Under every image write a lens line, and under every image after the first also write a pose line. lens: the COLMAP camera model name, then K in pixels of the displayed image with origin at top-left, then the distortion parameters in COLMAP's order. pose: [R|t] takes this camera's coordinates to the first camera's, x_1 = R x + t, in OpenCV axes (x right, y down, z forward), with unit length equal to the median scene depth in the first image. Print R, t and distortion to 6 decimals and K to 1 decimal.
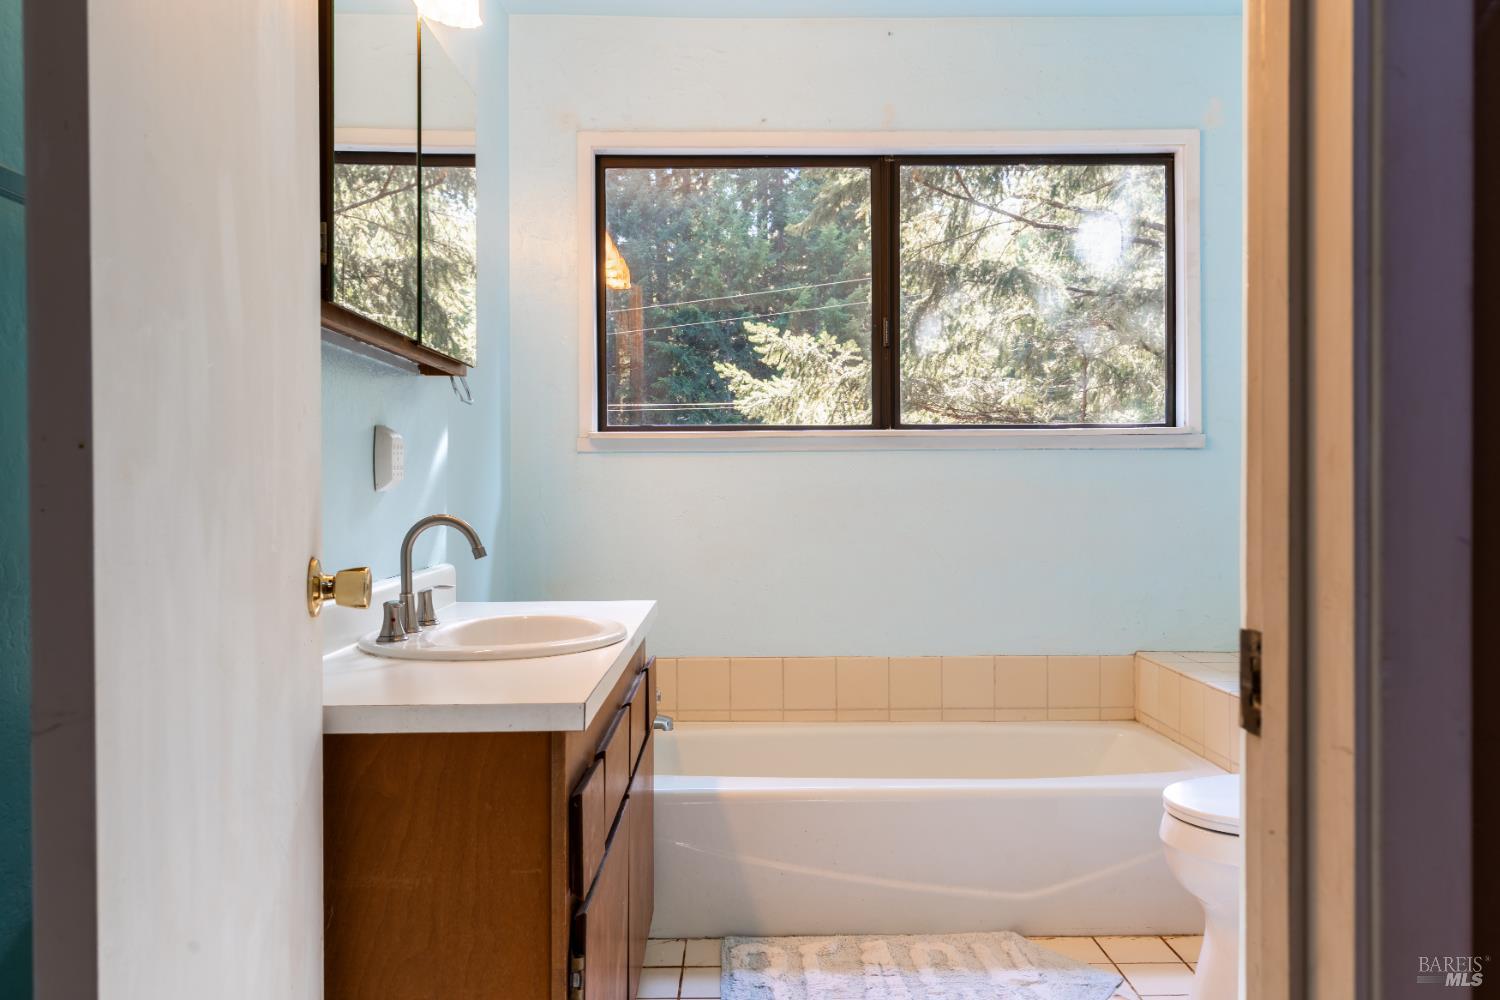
lens RADIAL K [[1176.6, 0, 752.4], [0, 1176.6, 498.0], [0, 0, 1]] dist [0.001652, -0.002305]
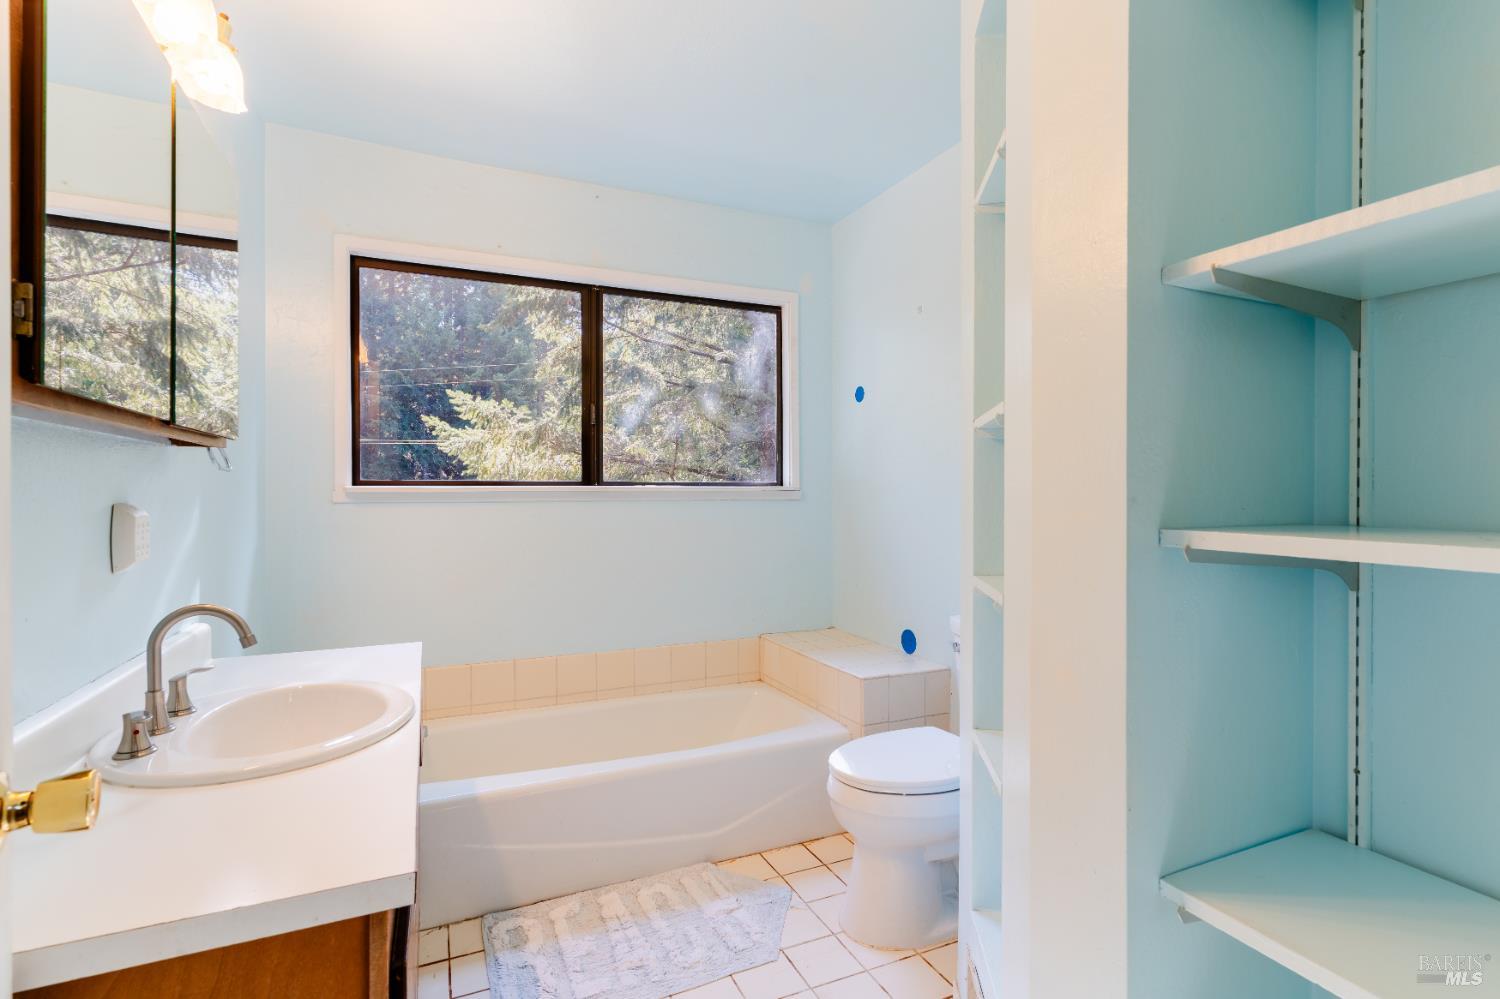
lens RADIAL K [[702.6, 0, 747.1], [0, 702.6, 493.4], [0, 0, 1]] dist [-0.001499, 0.000545]
pose [[0.912747, 0.002112, 0.408521, -0.057760], [0.000288, 0.999983, -0.005814, -0.045130], [-0.408526, 0.005425, 0.912731, 0.186477]]
